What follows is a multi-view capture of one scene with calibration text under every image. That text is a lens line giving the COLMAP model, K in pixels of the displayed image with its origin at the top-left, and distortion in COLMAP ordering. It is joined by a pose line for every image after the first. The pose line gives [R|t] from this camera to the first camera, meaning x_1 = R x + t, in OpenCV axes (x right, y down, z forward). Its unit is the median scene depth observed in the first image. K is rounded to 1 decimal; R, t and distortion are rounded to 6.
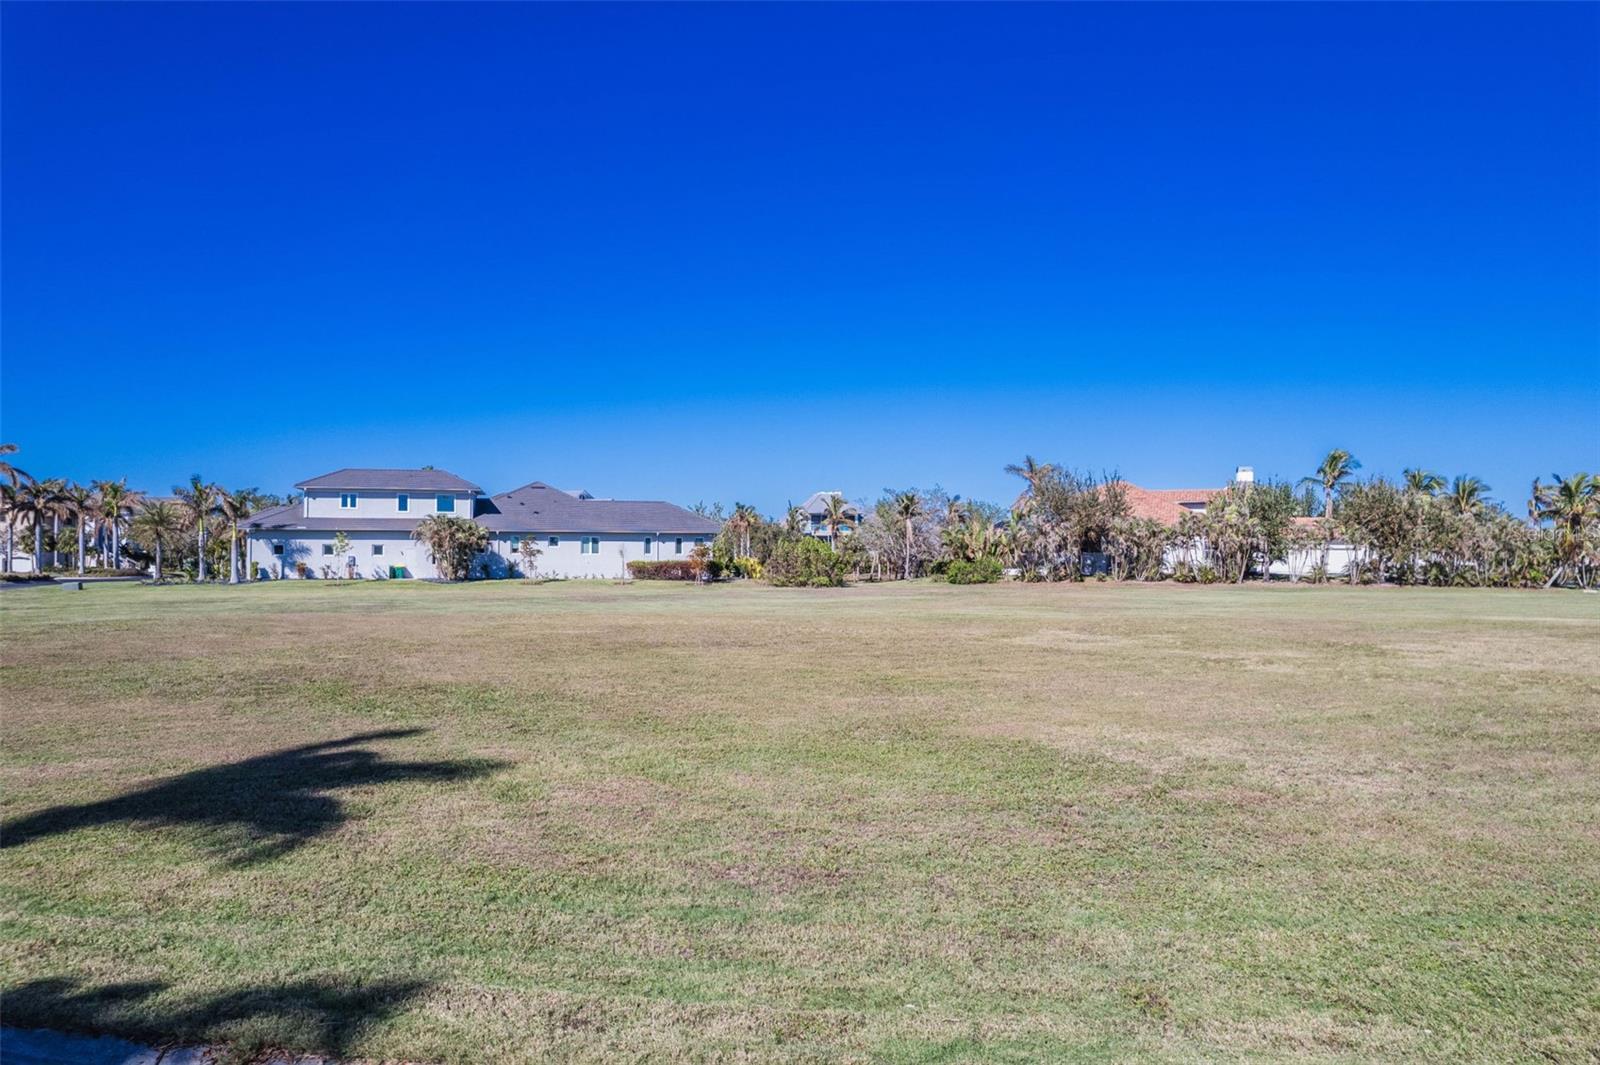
lens RADIAL K [[1035.0, 0, 802.8], [0, 1035.0, 527.4], [0, 0, 1]] dist [-0.073701, 0.066295]
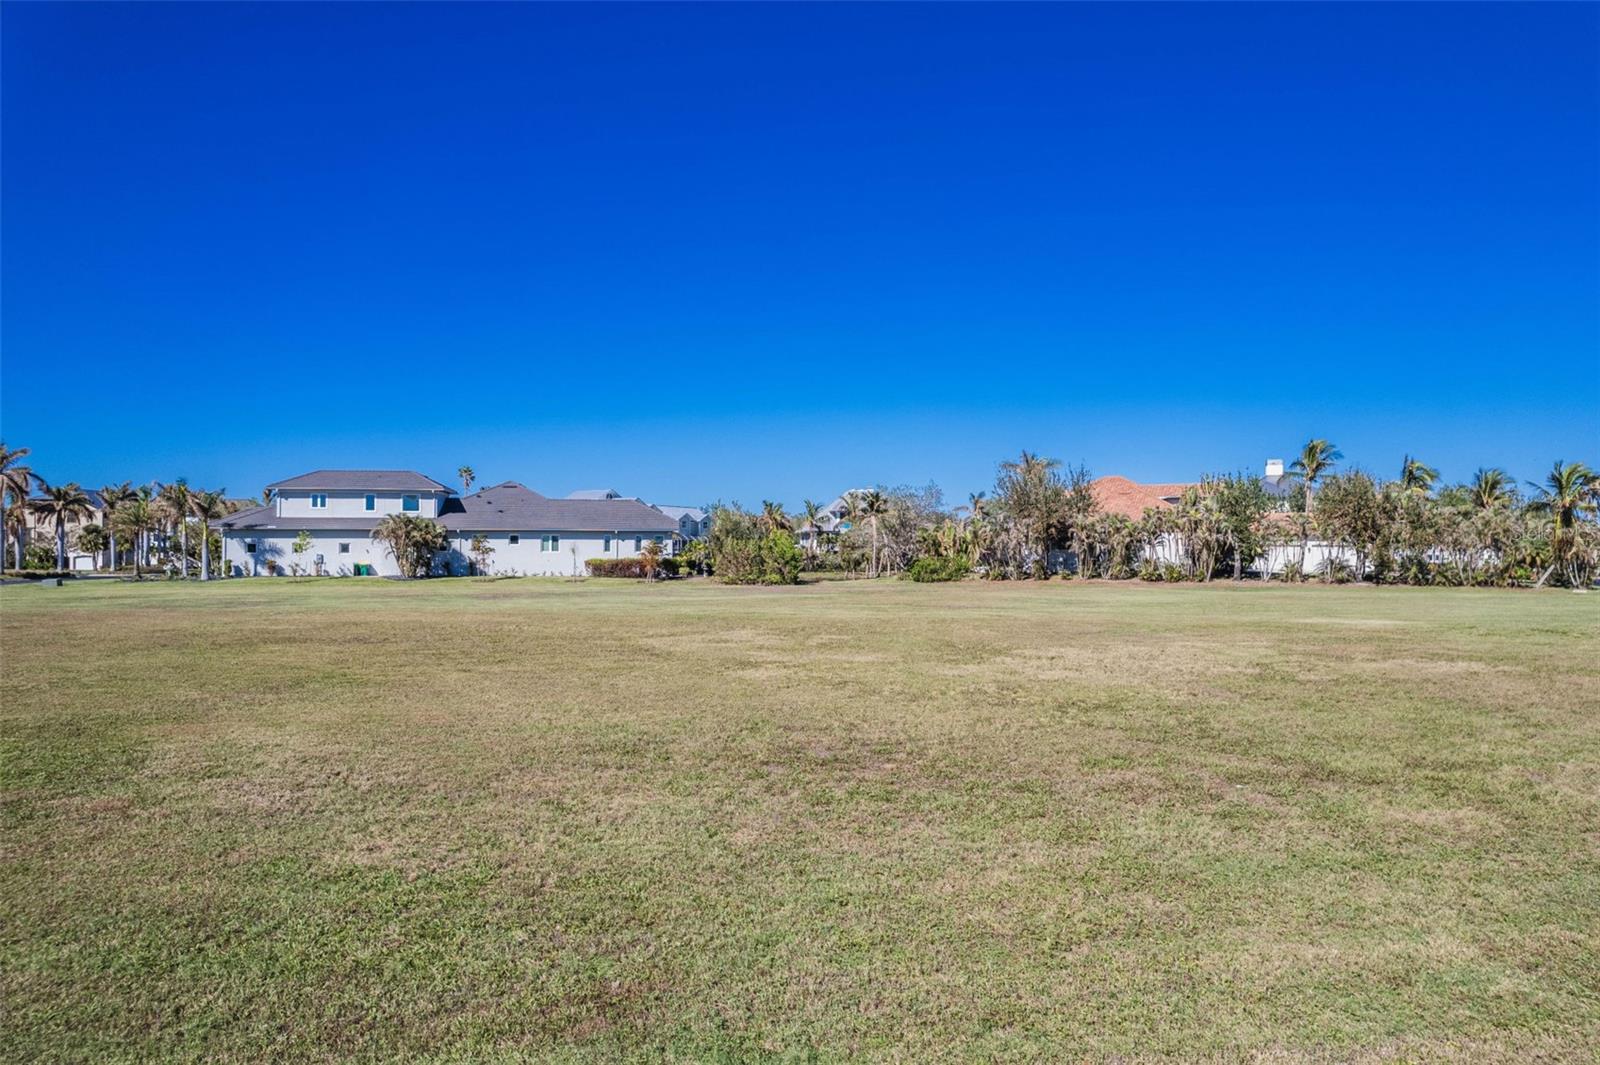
lens RADIAL K [[1035.0, 0, 793.7], [0, 1035.0, 538.6], [0, 0, 1]] dist [-0.073701, 0.066295]
pose [[0.995028, -0.002490, -0.099568, 0.137425], [0.003735, 0.999917, 0.012321, 0.001181], [0.099529, -0.012631, 0.994954, 0.012388]]
